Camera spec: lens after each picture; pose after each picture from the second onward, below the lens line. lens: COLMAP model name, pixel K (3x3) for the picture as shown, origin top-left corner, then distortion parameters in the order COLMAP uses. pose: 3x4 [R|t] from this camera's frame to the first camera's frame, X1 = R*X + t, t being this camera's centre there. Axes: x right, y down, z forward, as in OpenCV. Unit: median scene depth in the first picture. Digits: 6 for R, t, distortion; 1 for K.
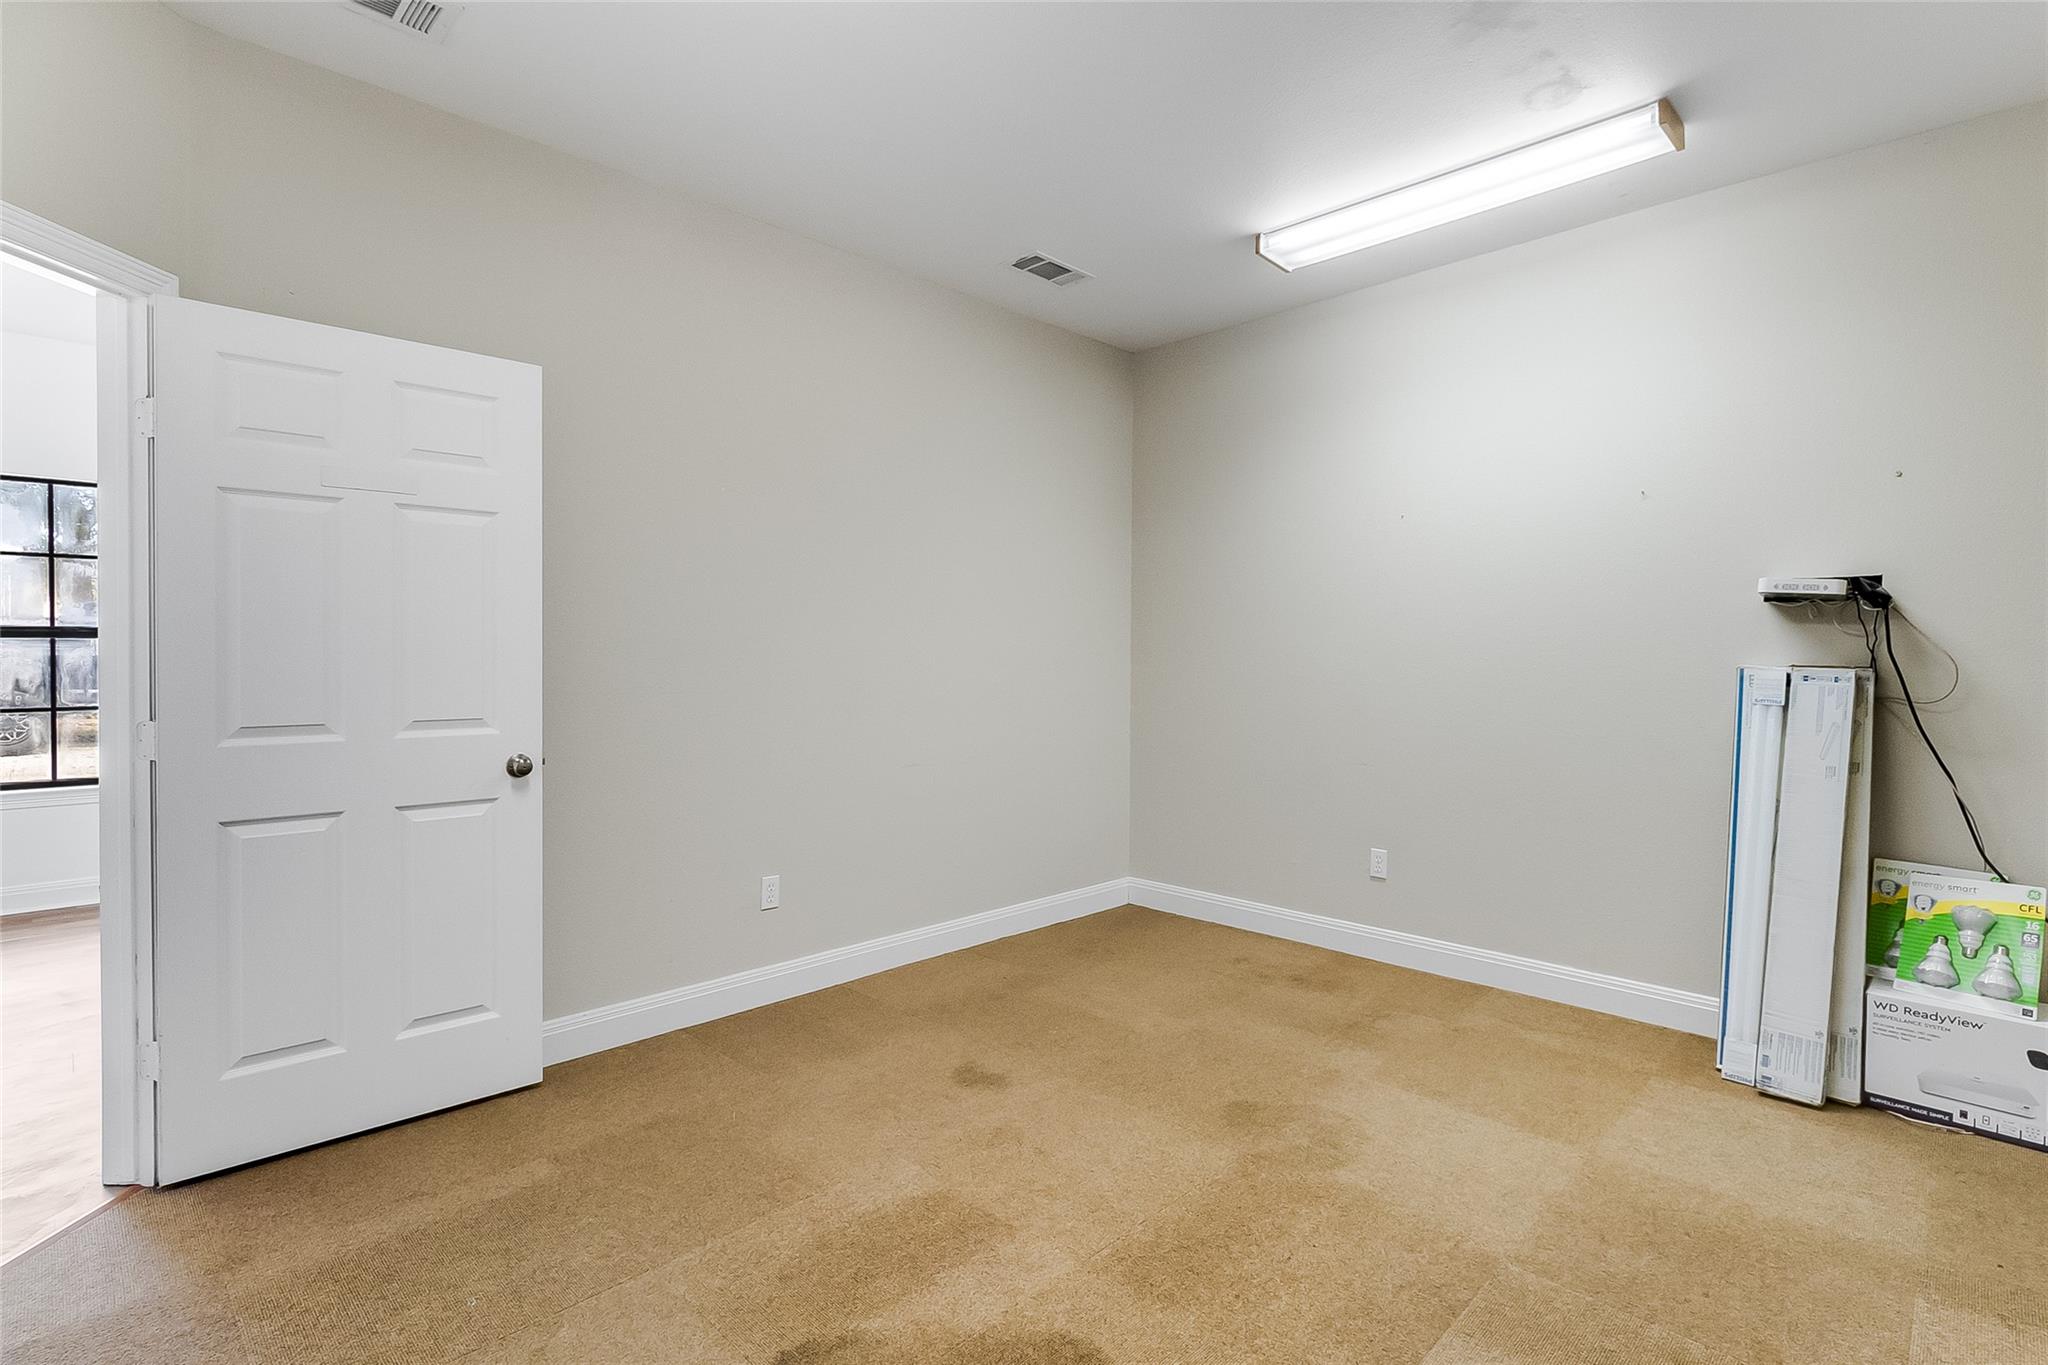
lens RADIAL K [[974.4, 0, 1023.1], [0, 974.4, 679.1], [0, 0, 1]] dist [-0.000681, 0.001410]
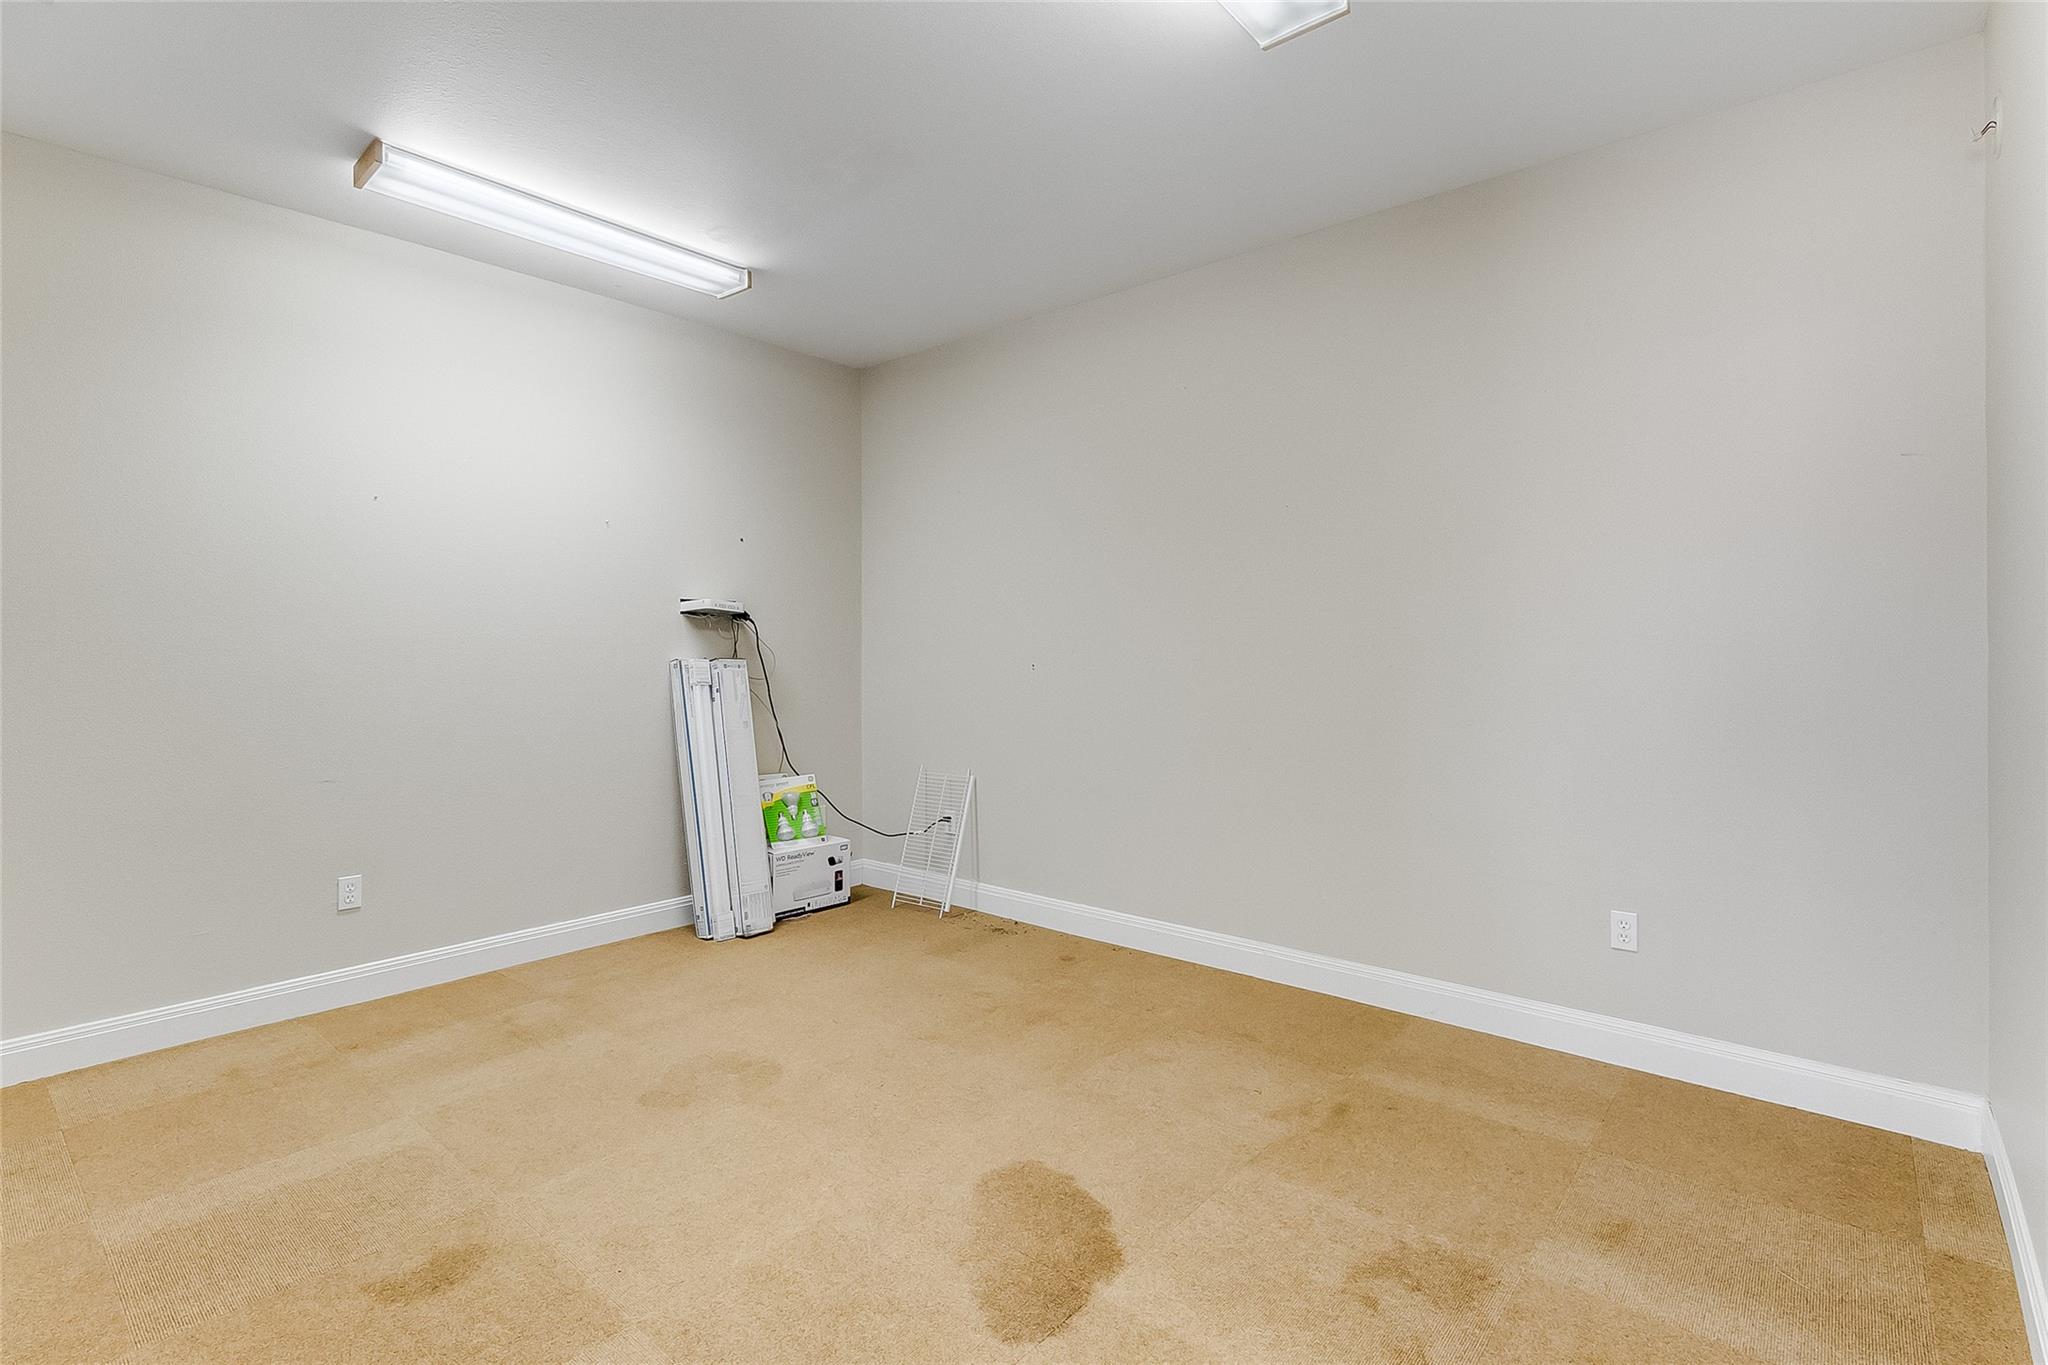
lens RADIAL K [[974.4, 0, 1023.0], [0, 974.4, 679.0], [0, 0, 1]] dist [-0.000681, 0.001410]
pose [[-0.074041, -0.036961, 0.996570, -0.757511], [0.024985, 0.998931, 0.038905, -0.028766], [-0.996942, 0.027780, -0.073038, 0.644206]]
